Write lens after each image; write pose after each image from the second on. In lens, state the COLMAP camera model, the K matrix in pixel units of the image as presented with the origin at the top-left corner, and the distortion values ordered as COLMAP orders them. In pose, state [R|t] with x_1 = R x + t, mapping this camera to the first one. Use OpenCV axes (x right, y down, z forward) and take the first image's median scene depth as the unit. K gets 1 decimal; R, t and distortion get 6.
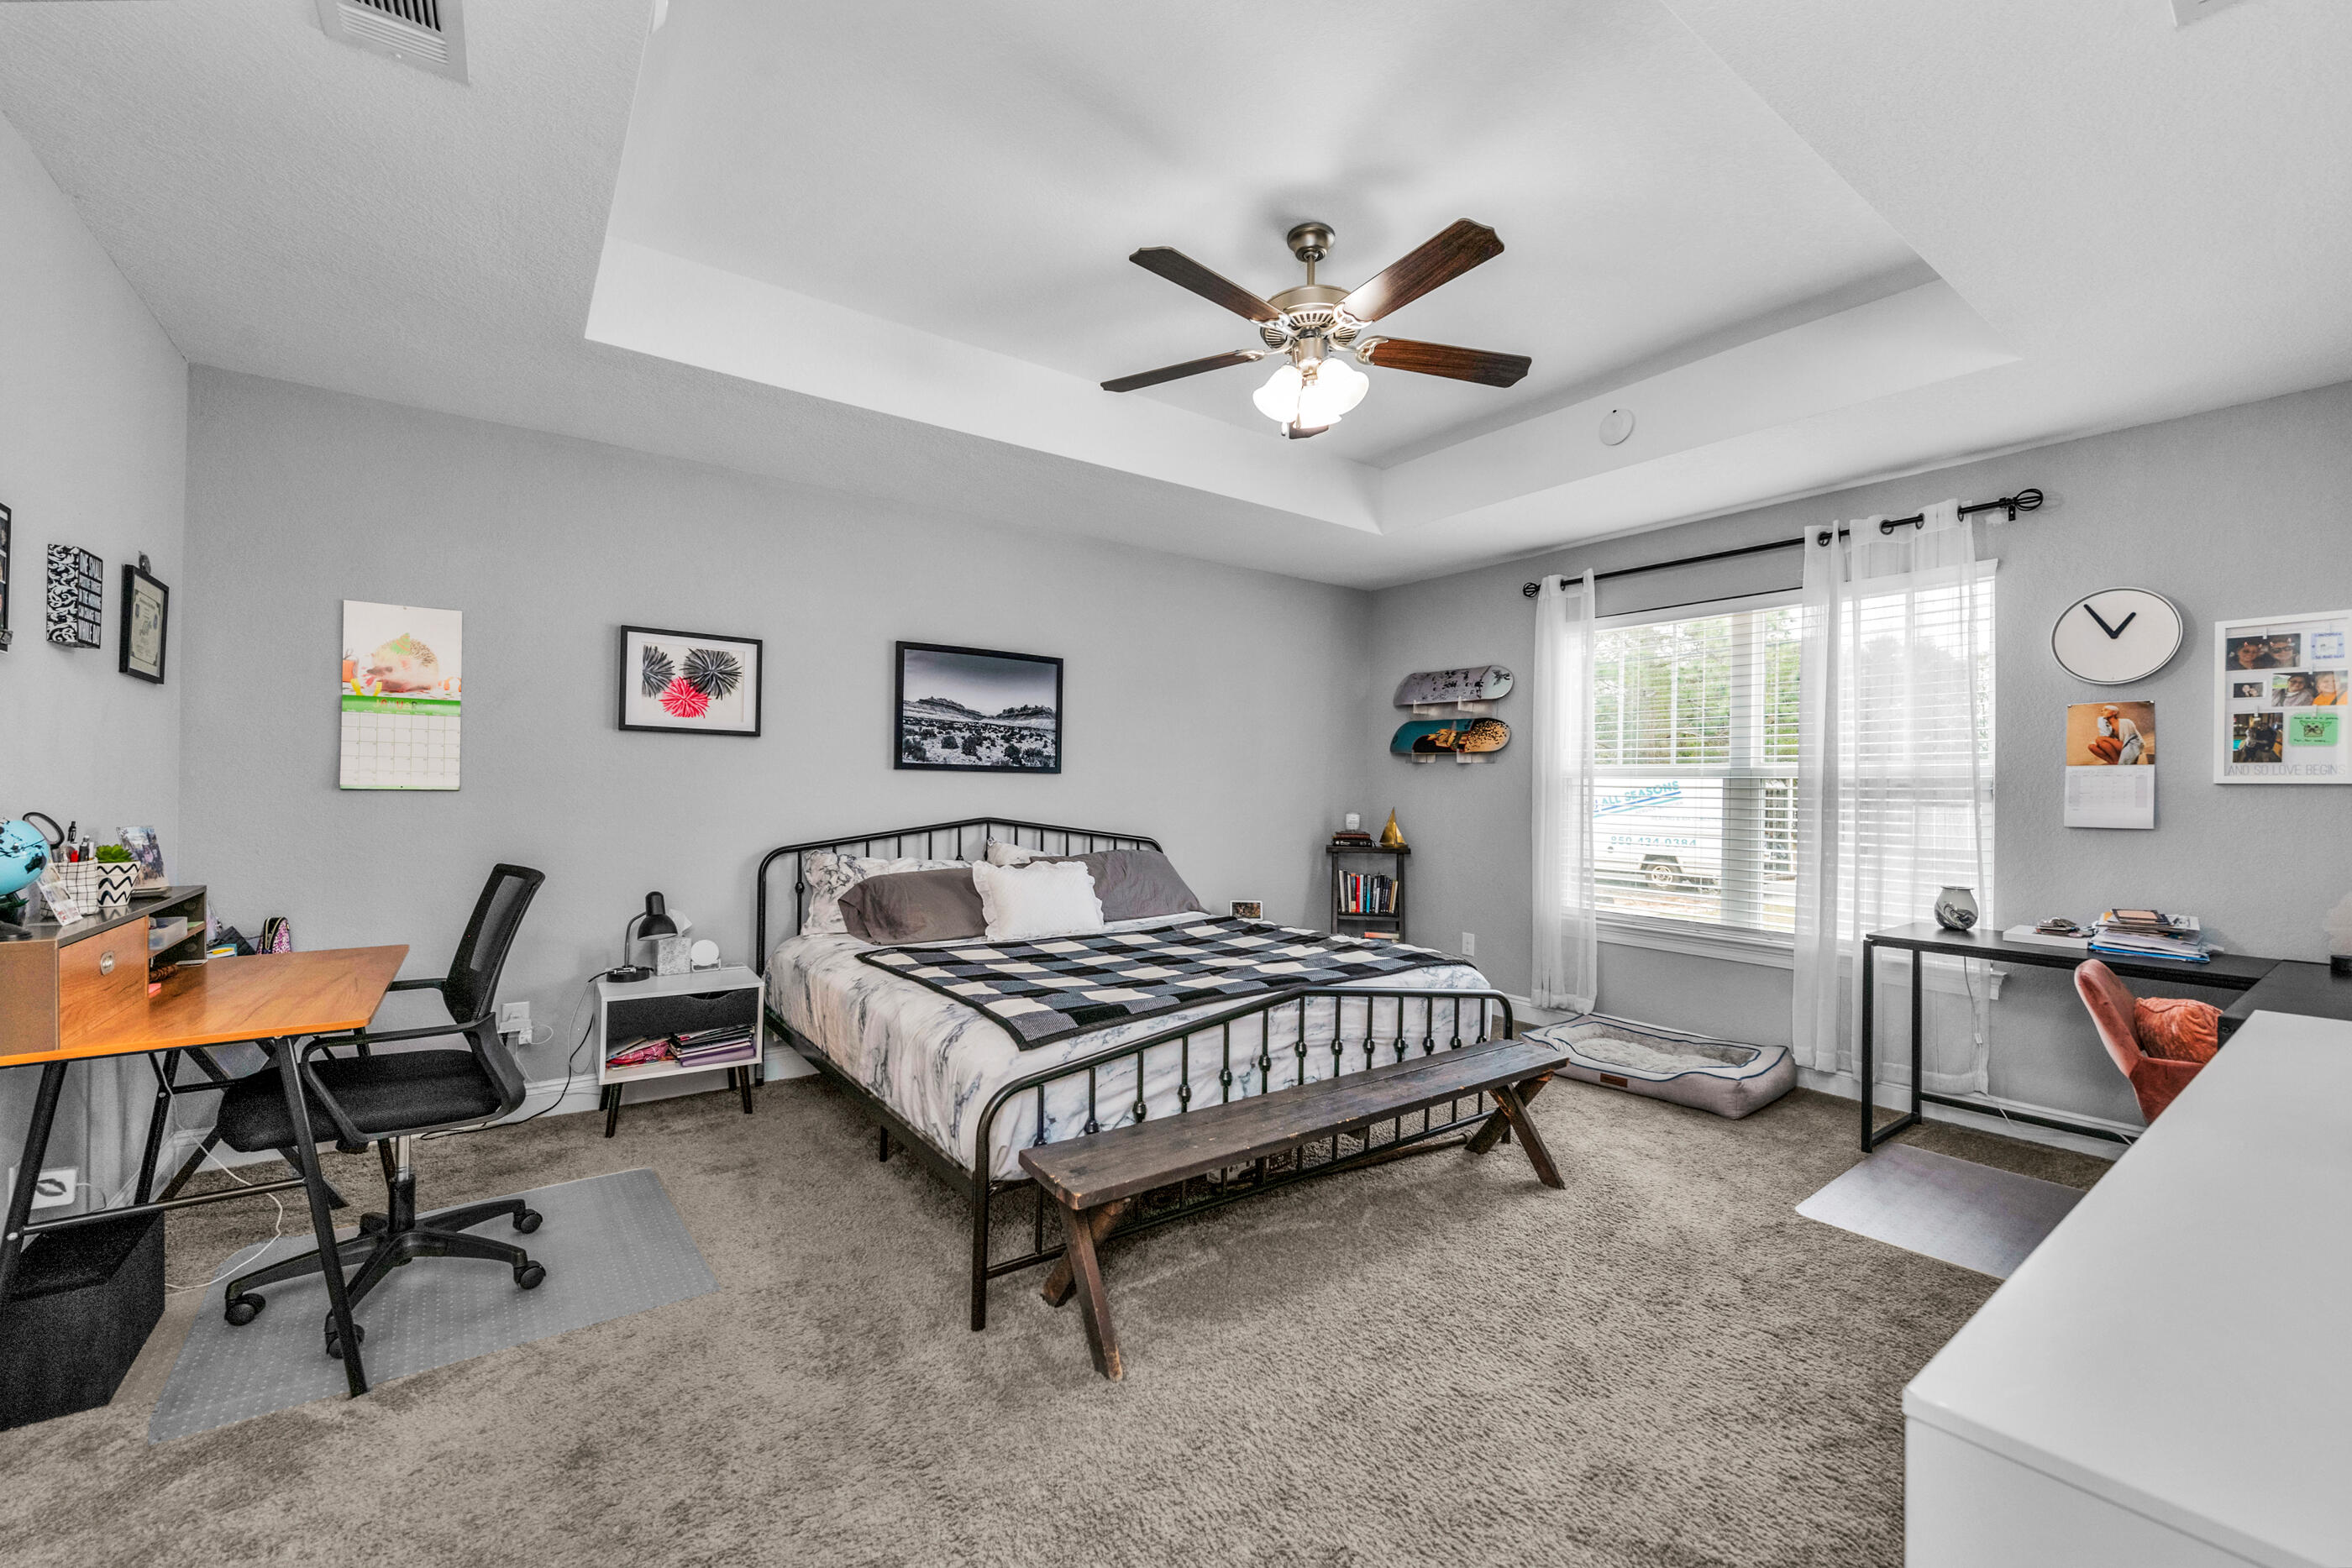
lens RADIAL K [[947.2, 0, 1176.0], [0, 947.2, 784.0], [0, 0, 1]] dist [0.001011, 0.000033]
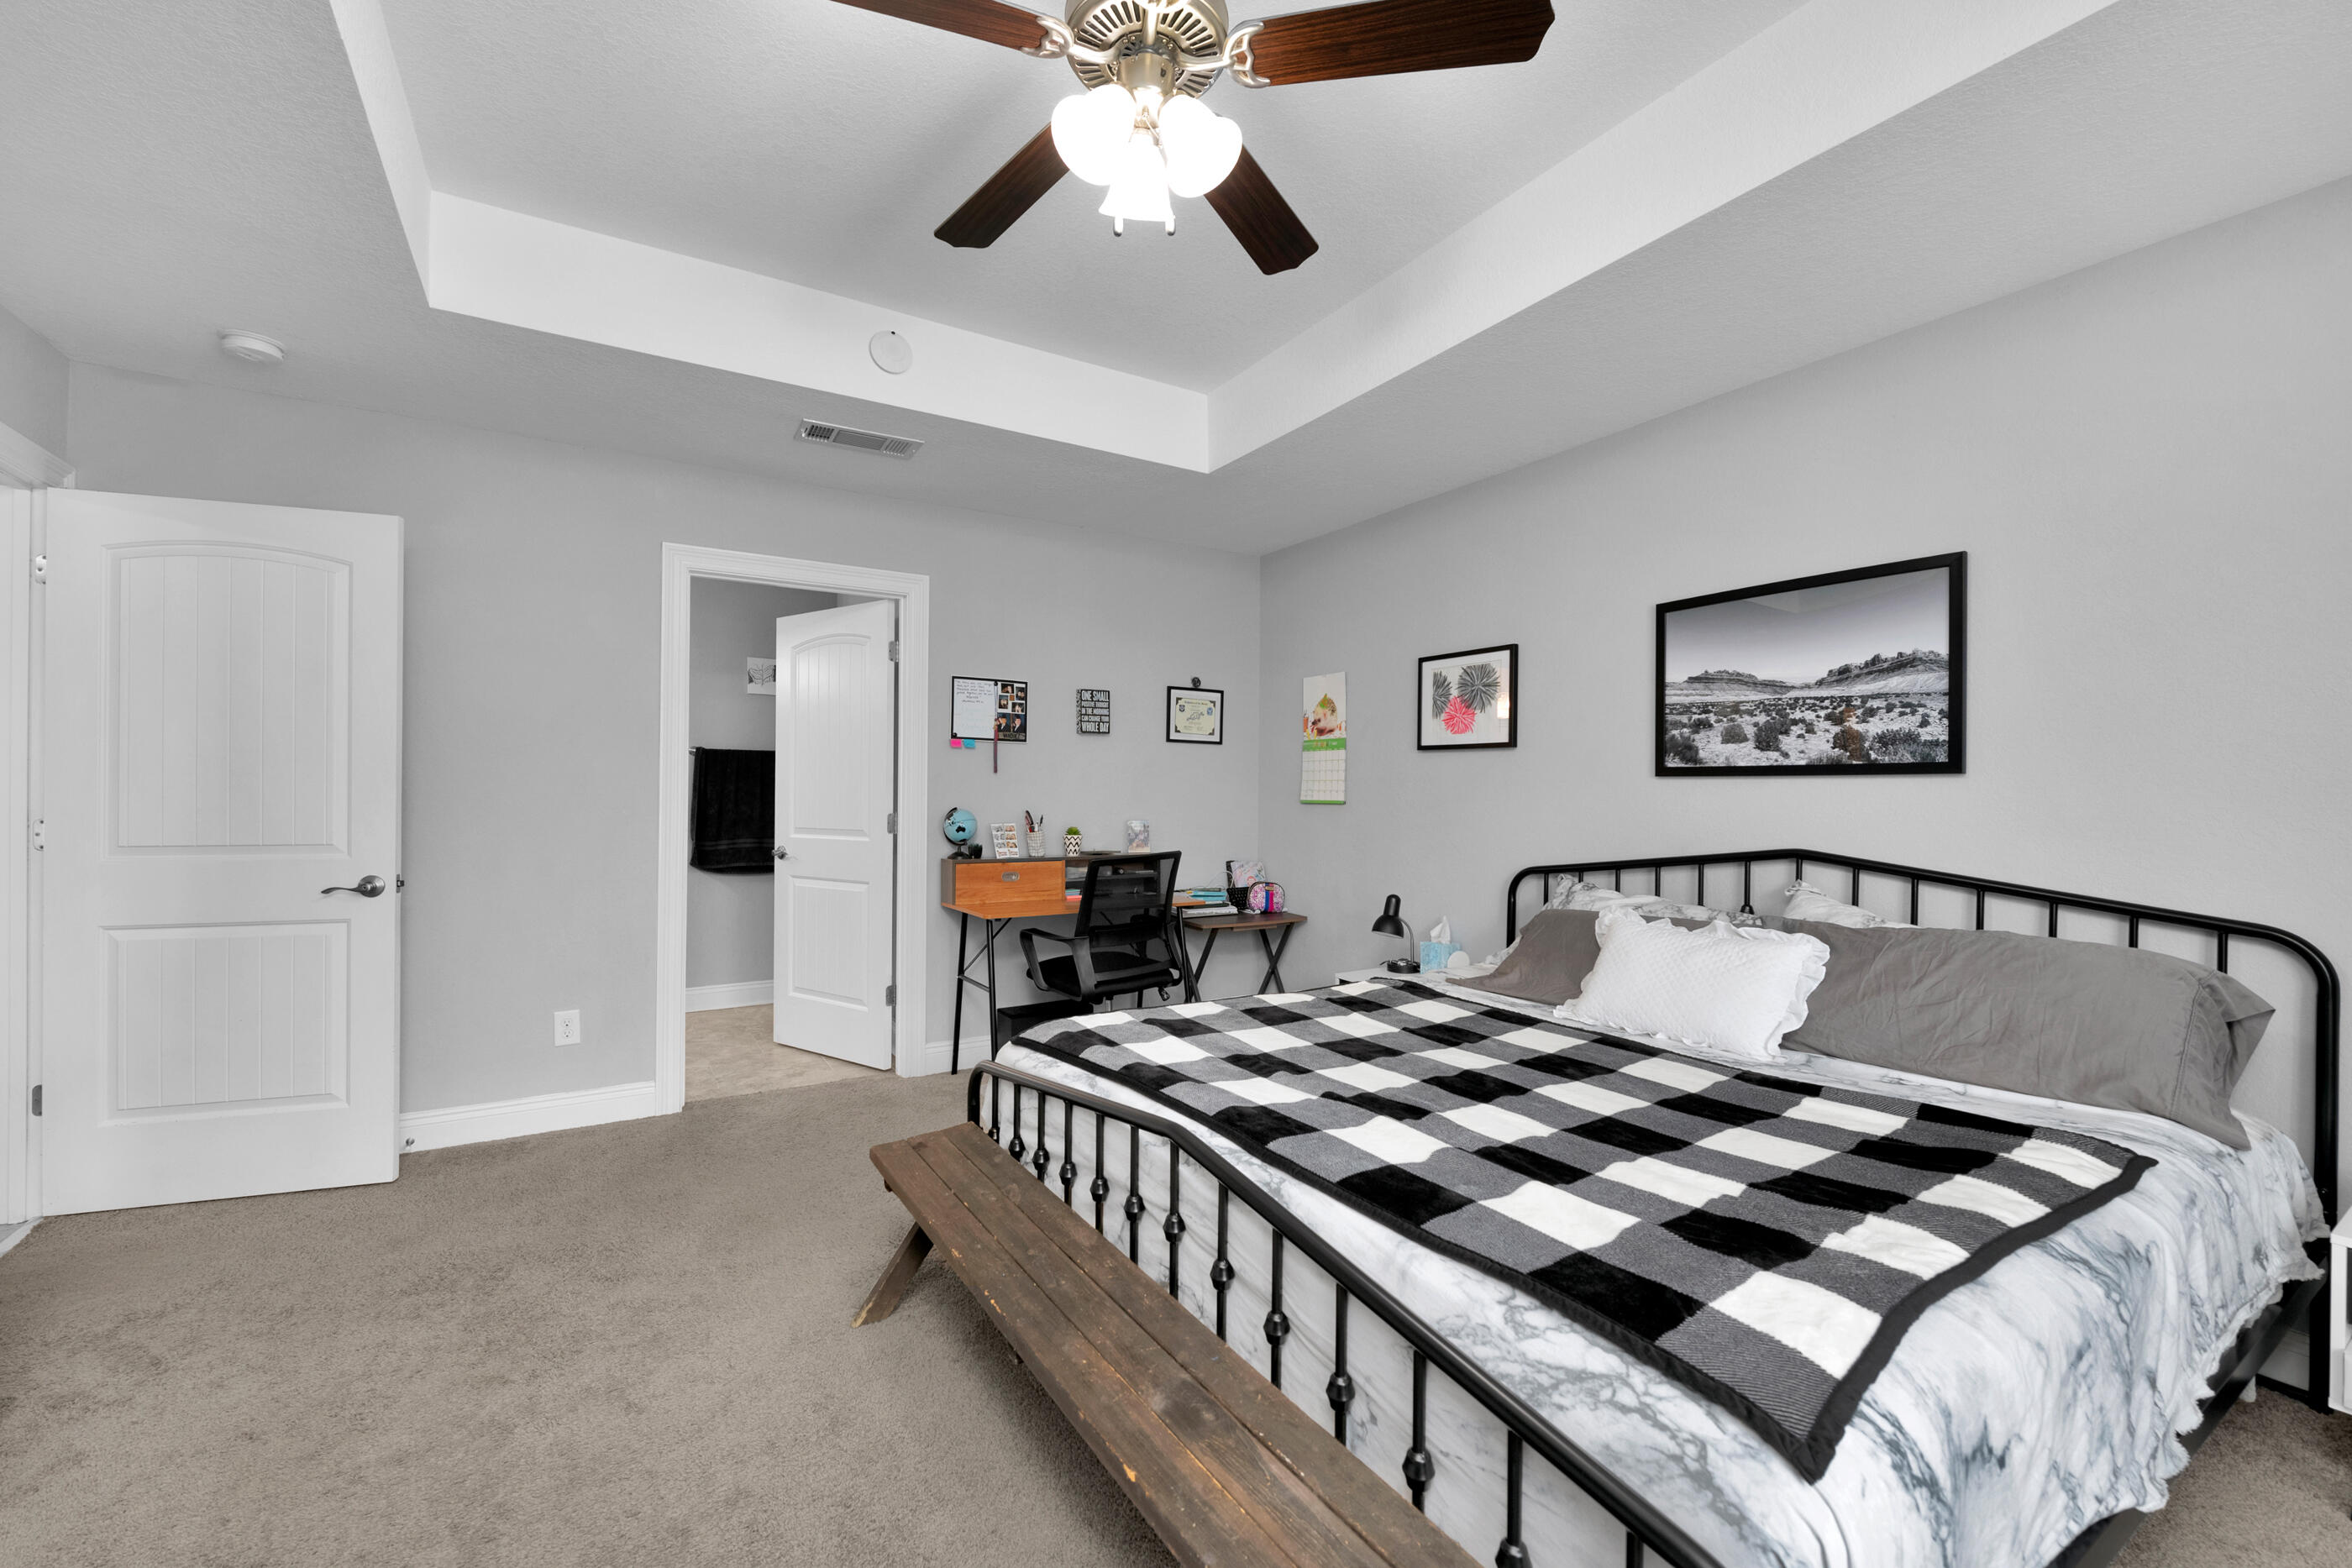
lens RADIAL K [[947.2, 0, 1176.0], [0, 947.2, 784.0], [0, 0, 1]] dist [0.001011, 0.000033]
pose [[-0.080956, -0.022568, -0.996462, 0.467670], [0.000329, 0.999743, -0.022669, 0.007009], [0.996718, -0.002163, -0.080928, 0.665053]]
